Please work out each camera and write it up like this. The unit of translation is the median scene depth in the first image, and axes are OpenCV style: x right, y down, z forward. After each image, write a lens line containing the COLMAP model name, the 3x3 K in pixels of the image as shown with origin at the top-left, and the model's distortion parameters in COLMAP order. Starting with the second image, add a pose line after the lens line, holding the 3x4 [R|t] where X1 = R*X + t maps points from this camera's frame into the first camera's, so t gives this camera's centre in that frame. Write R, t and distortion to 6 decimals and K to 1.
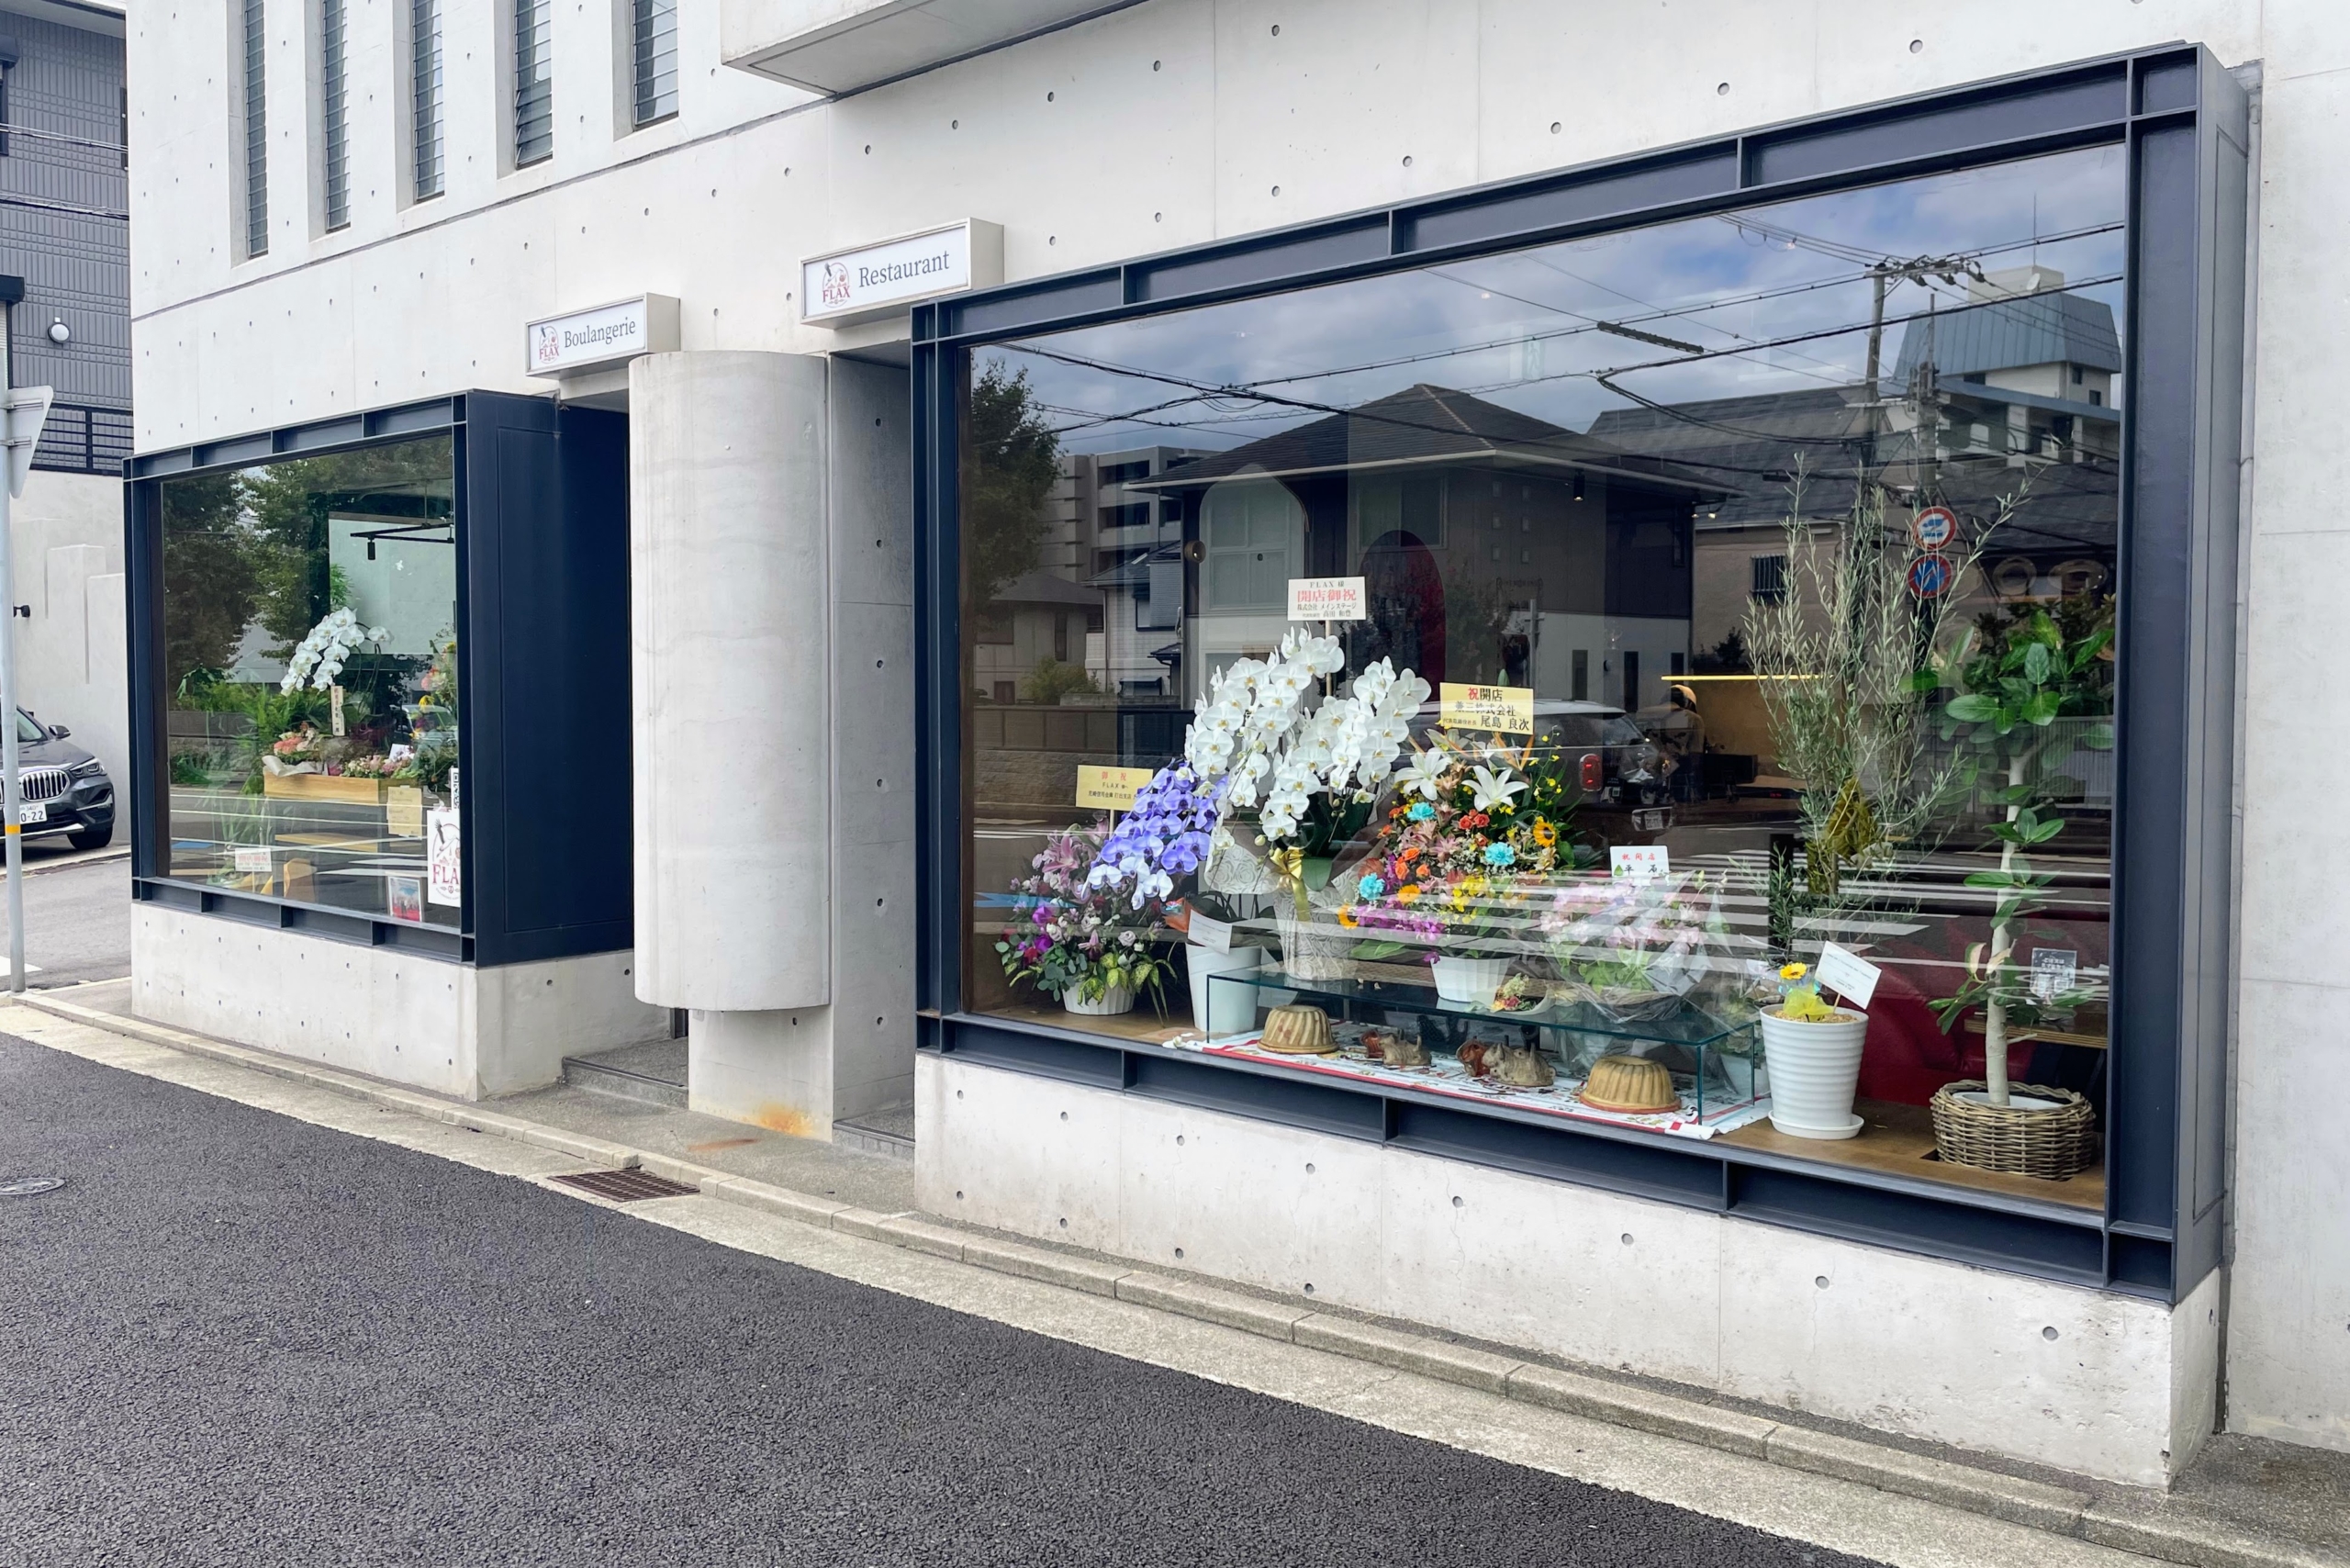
lens RADIAL K [[1823.5, 0, 1174.8], [0, 1823.5, 751.4], [0, 0, 1]] dist [0.102723, -0.131435]
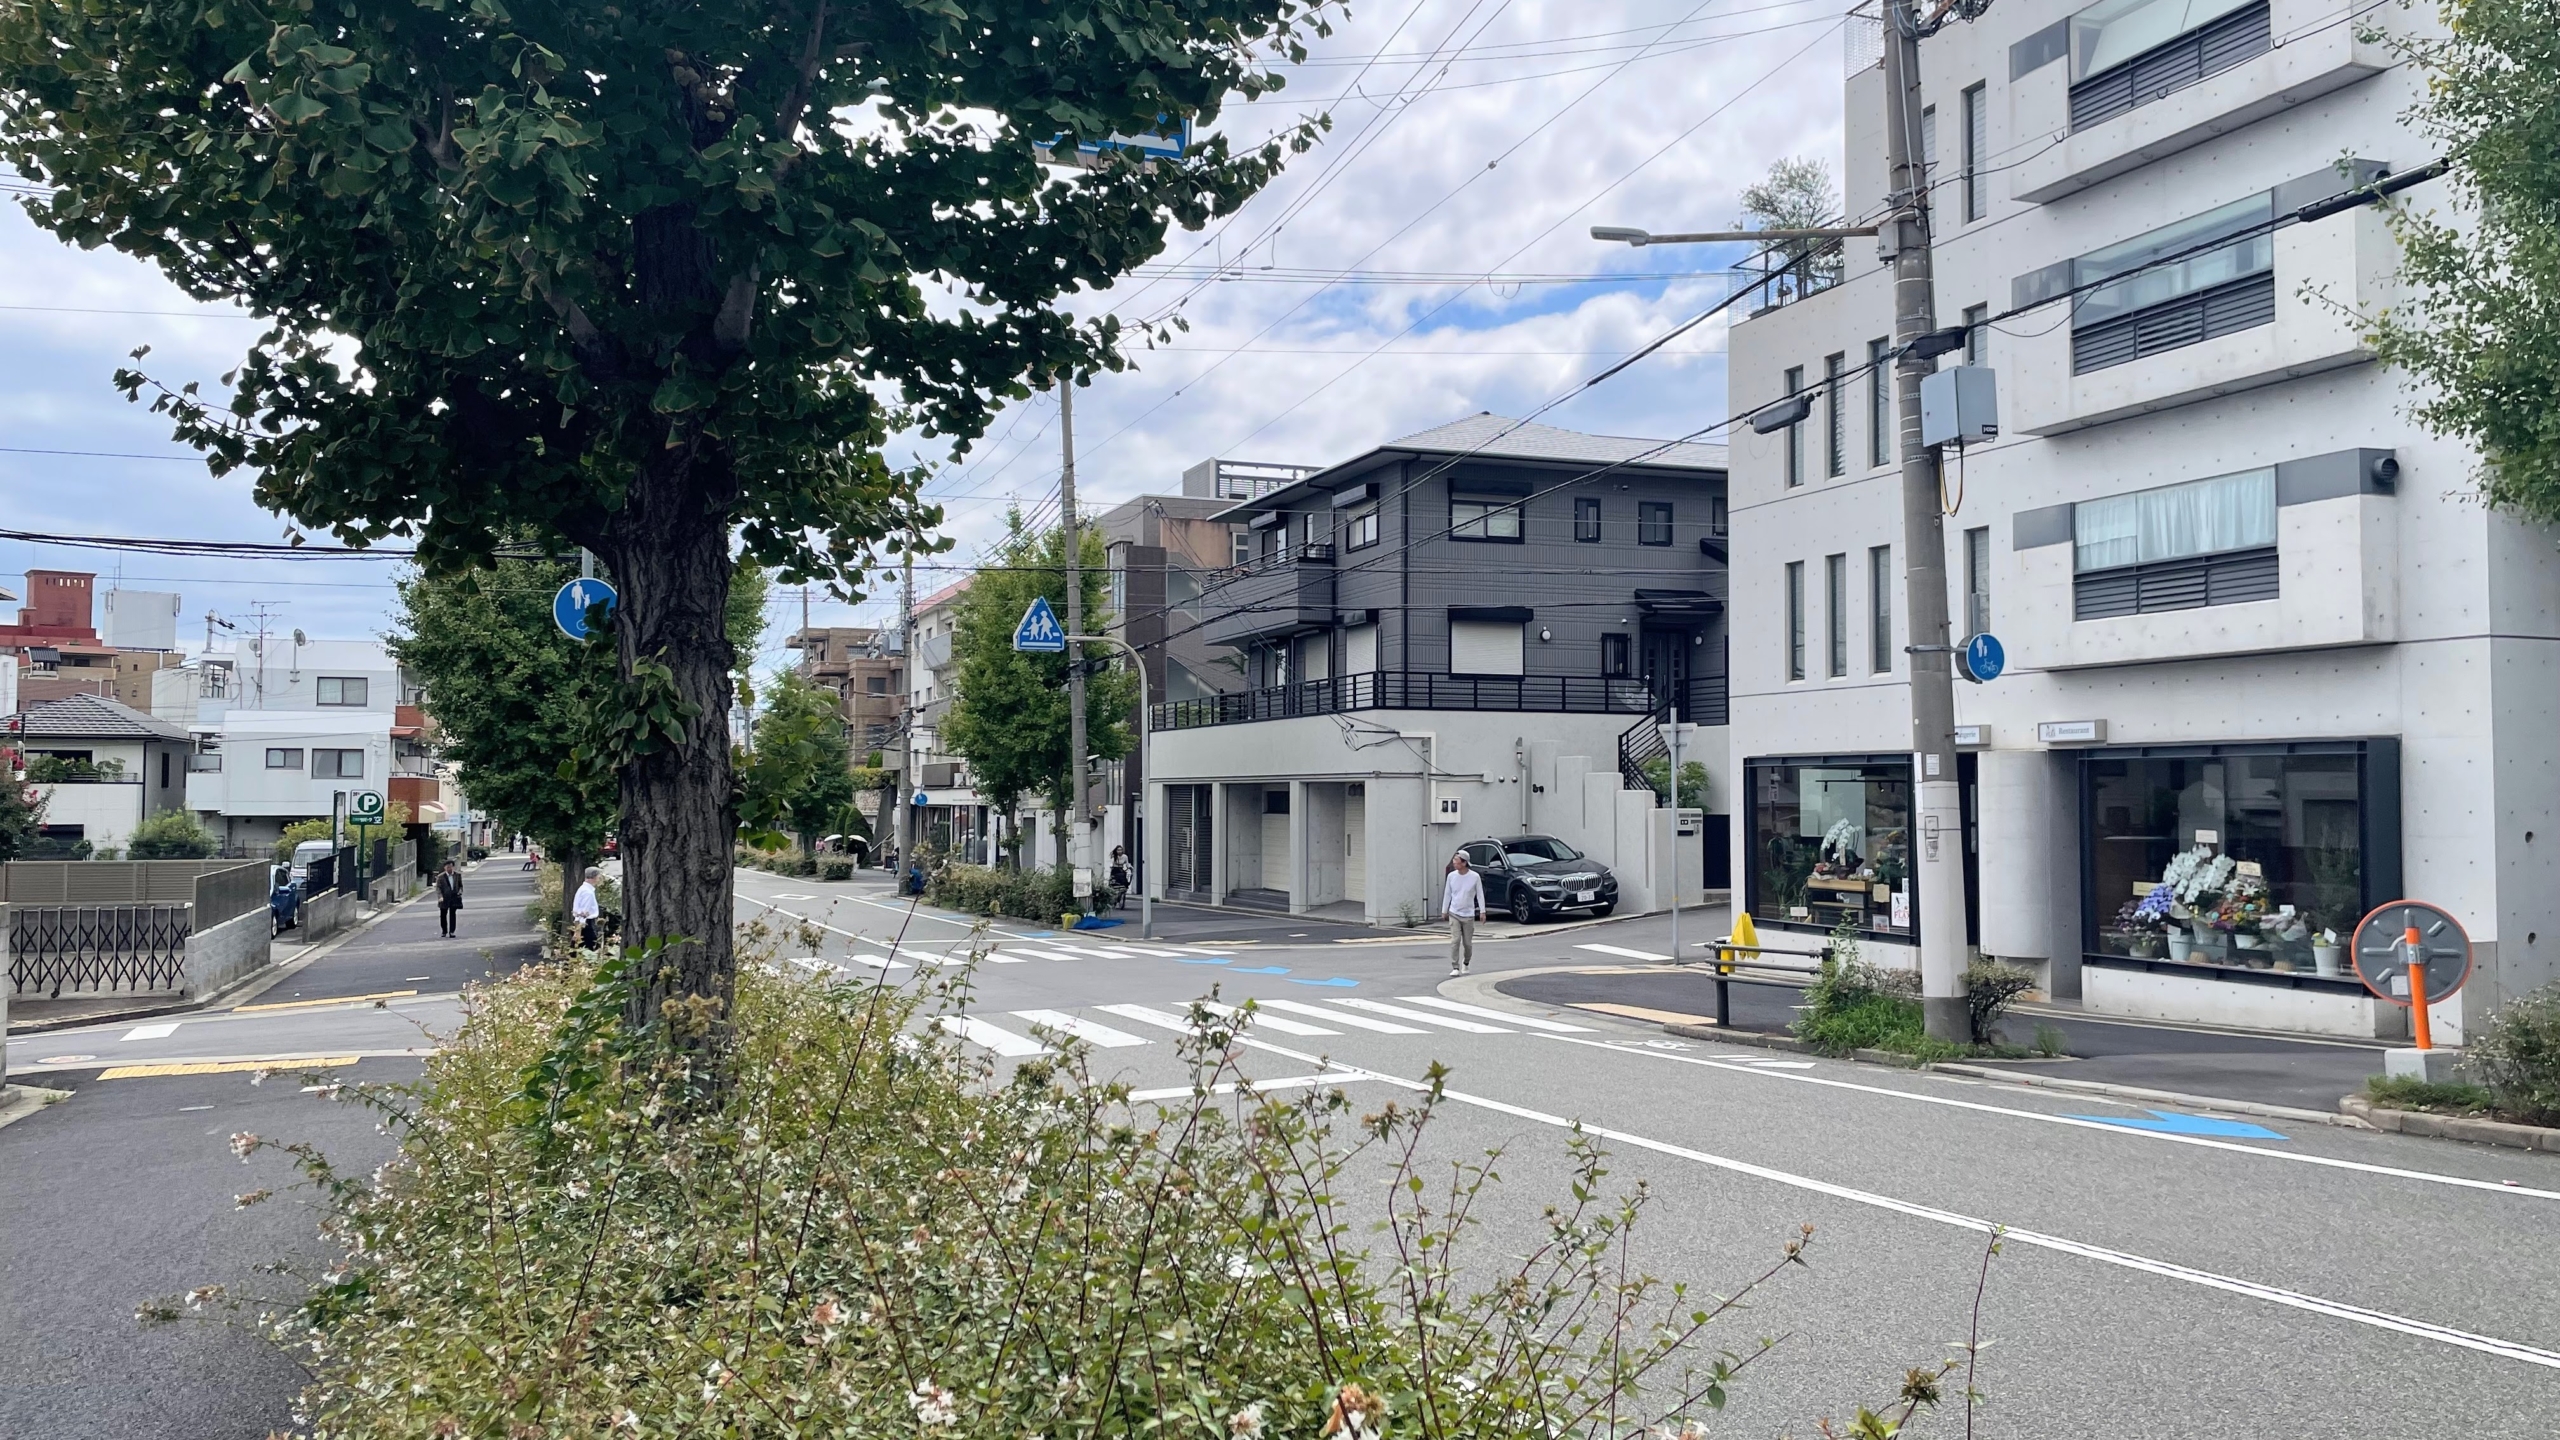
lens RADIAL K [[1969.3, 0, 1280.0], [0, 1969.3, 720.0], [0, 0, 1]] dist [0.107242, -0.140433]
pose [[0.880849, -0.020011, -0.472975, 0.341027], [-0.014680, 0.997471, -0.069542, -0.011469], [0.473170, 0.068200, 0.878327, -3.293383]]
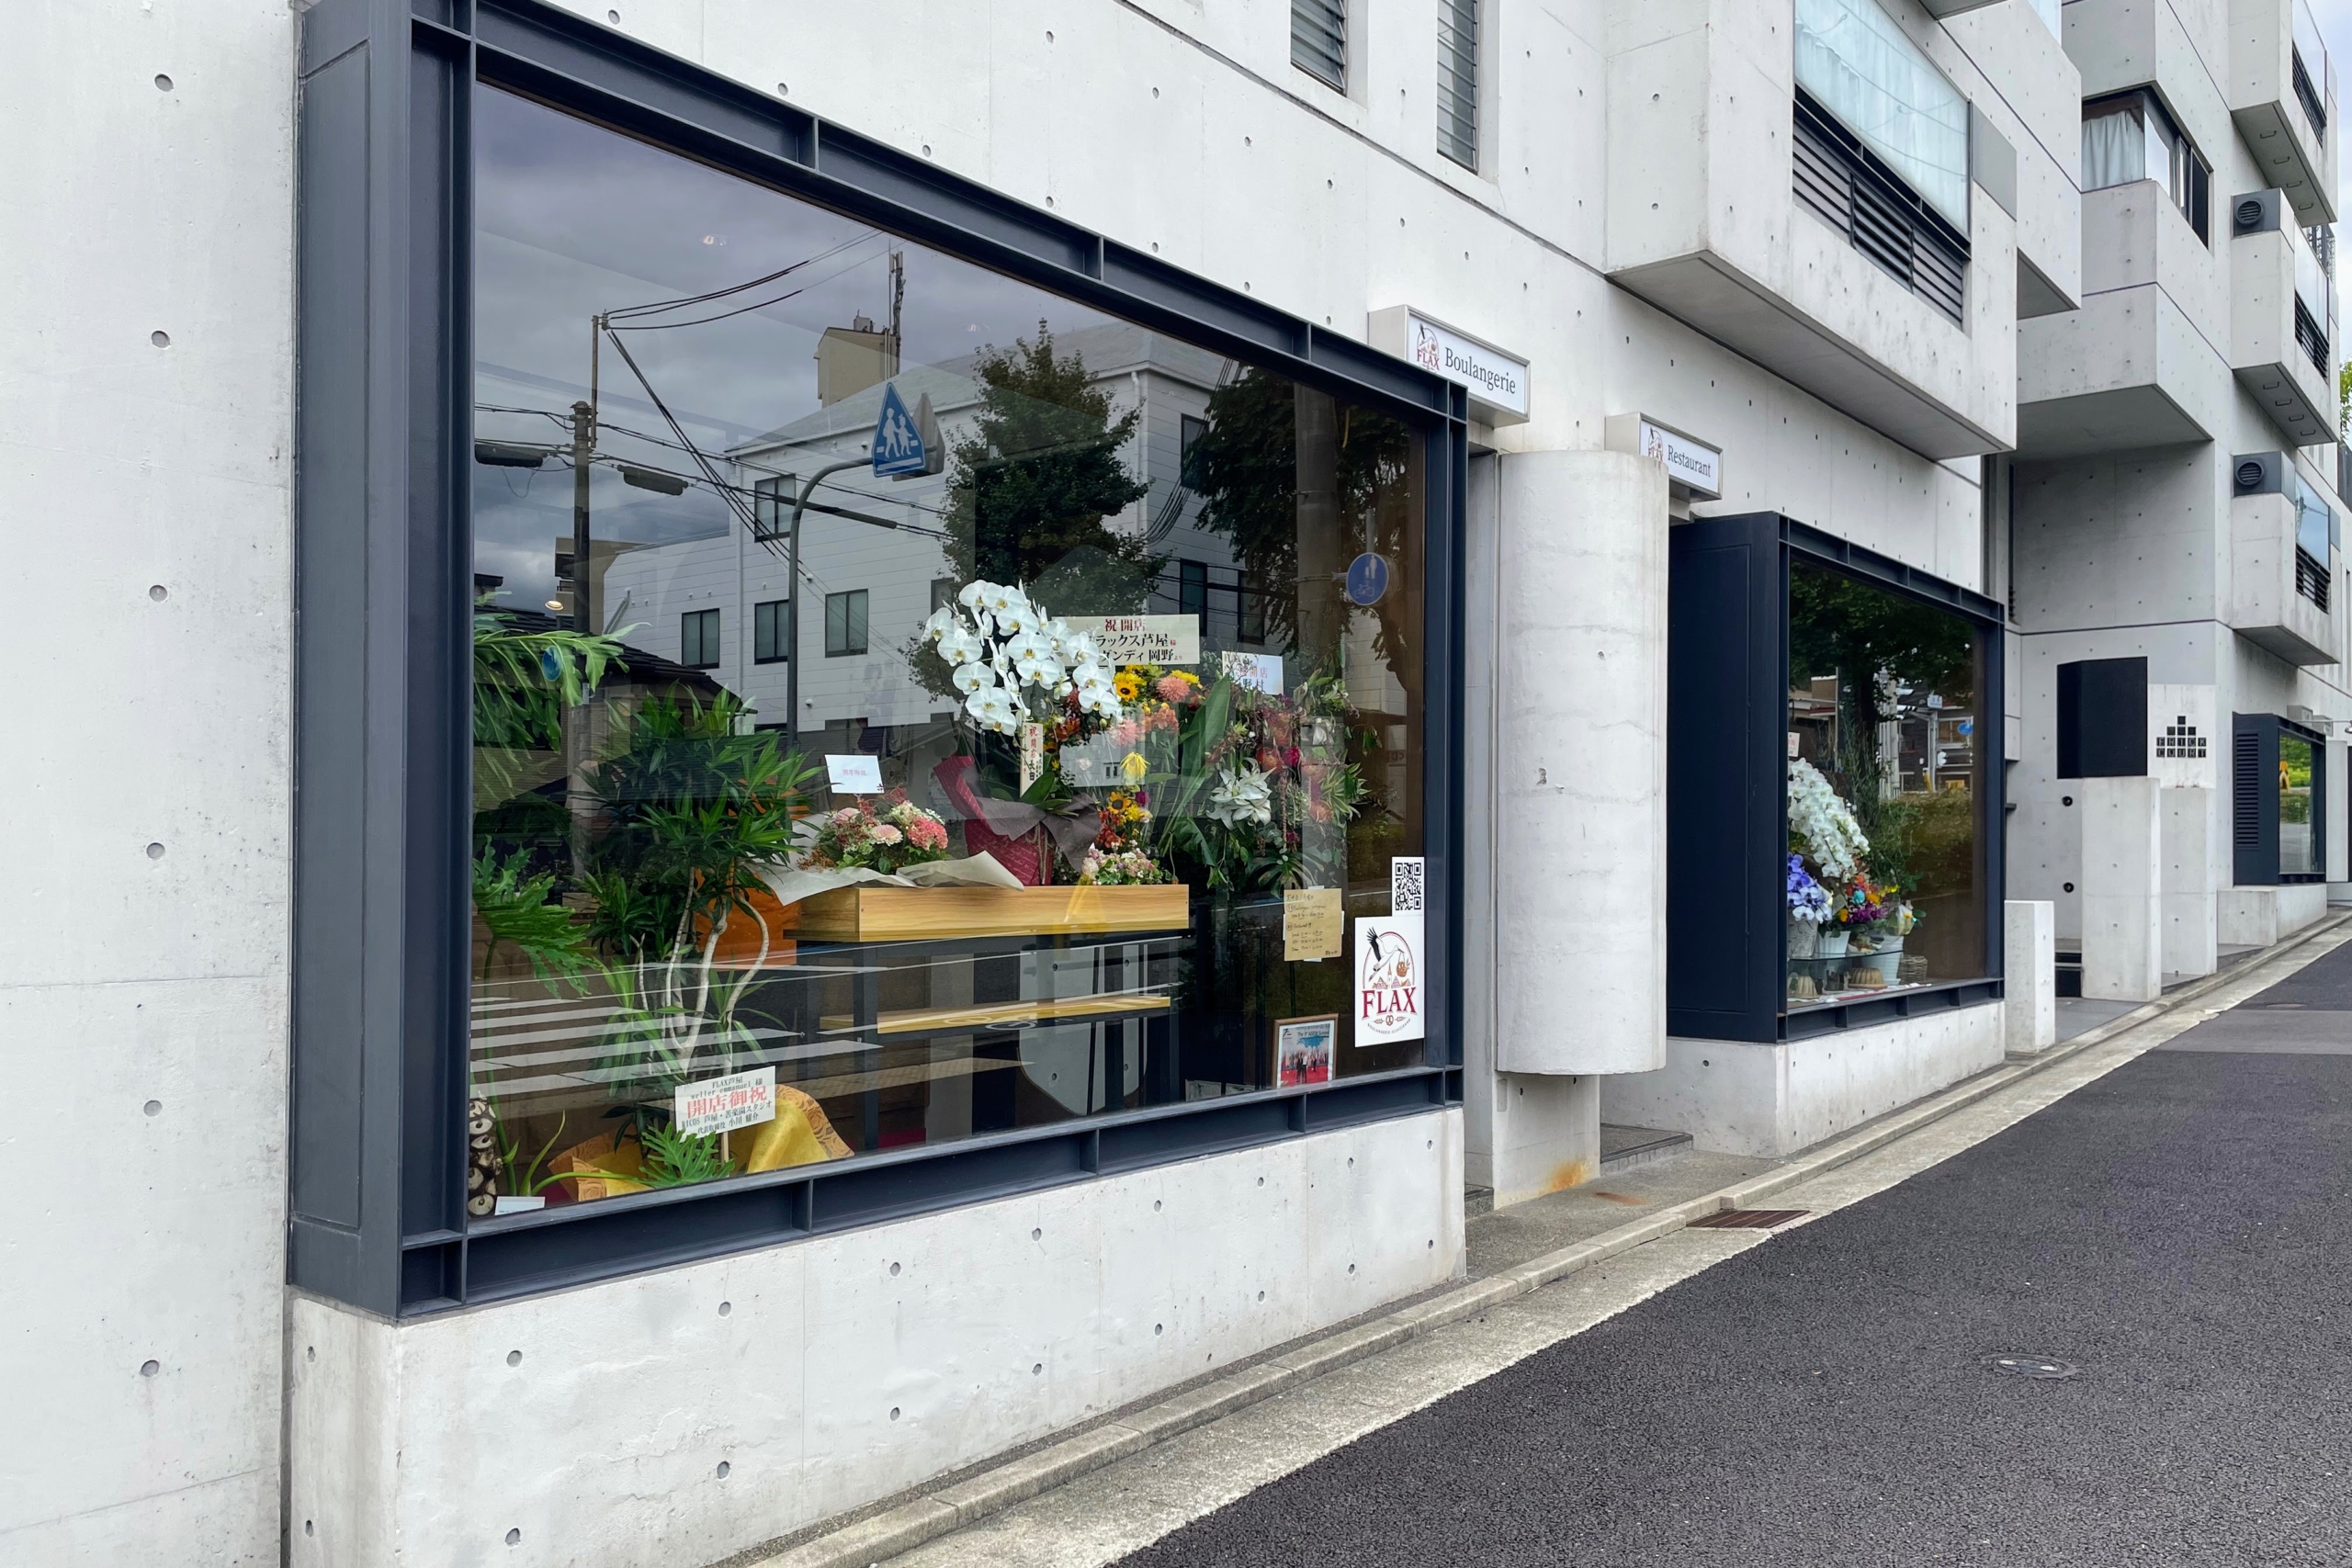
lens RADIAL K [[1761.7, 0, 1171.3], [0, 1761.7, 837.3], [0, 0, 1]] dist [0.097651, -0.115529]
pose [[-0.020089, 0.010933, 0.999738, -1.627819], [0.029761, 0.999504, -0.010333, 0.008242], [-0.999355, 0.029546, -0.020404, 1.625797]]
